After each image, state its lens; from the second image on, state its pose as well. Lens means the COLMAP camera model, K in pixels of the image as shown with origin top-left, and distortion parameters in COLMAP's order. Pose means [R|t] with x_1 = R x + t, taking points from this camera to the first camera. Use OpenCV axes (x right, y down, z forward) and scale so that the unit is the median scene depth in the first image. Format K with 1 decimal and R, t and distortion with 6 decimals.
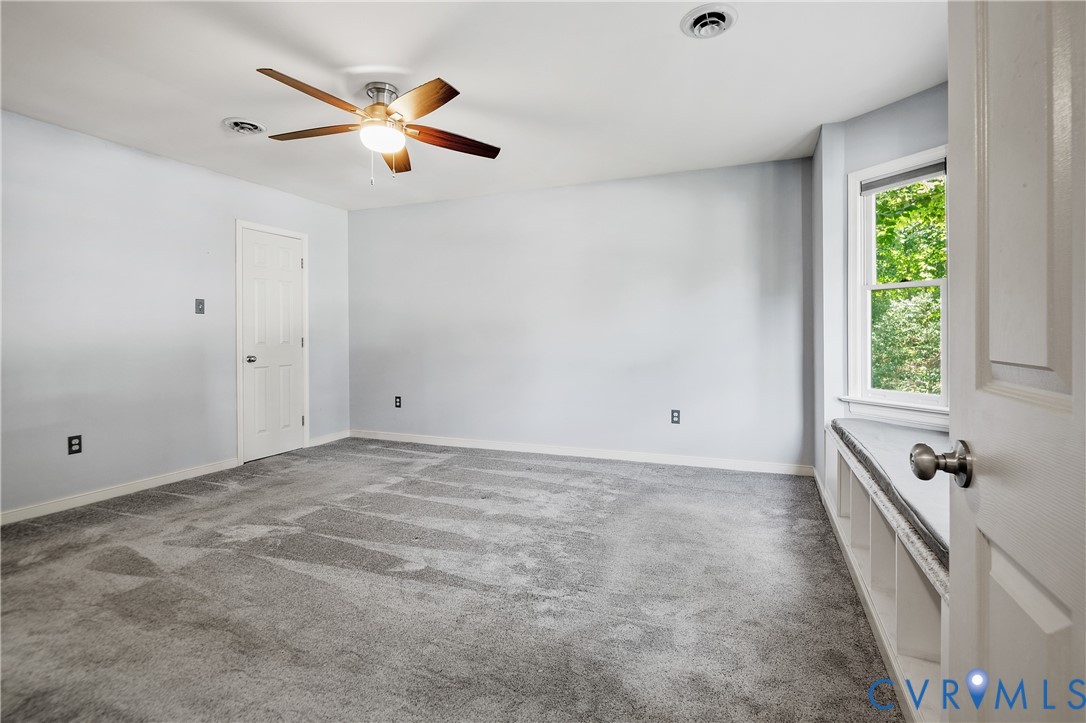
lens RADIAL K [[502.2, 0, 558.2], [0, 502.2, 339.3], [0, 0, 1]] dist [0.003450, -0.002767]
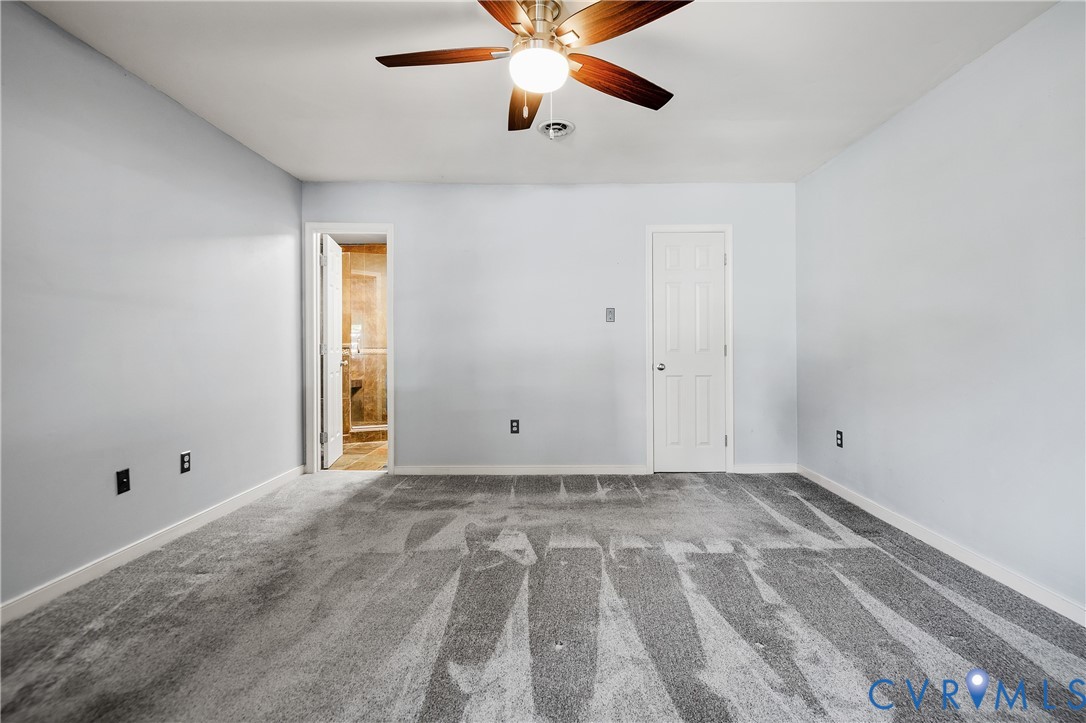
lens RADIAL K [[502.2, 0, 567.0], [0, 502.2, 345.7], [0, 0, 1]] dist [0.003450, -0.002767]
pose [[0.380073, 0.005313, -0.924941, 0.289209], [-0.008211, 0.999963, 0.002370, -0.002562], [0.924920, 0.006694, 0.380103, 0.639588]]
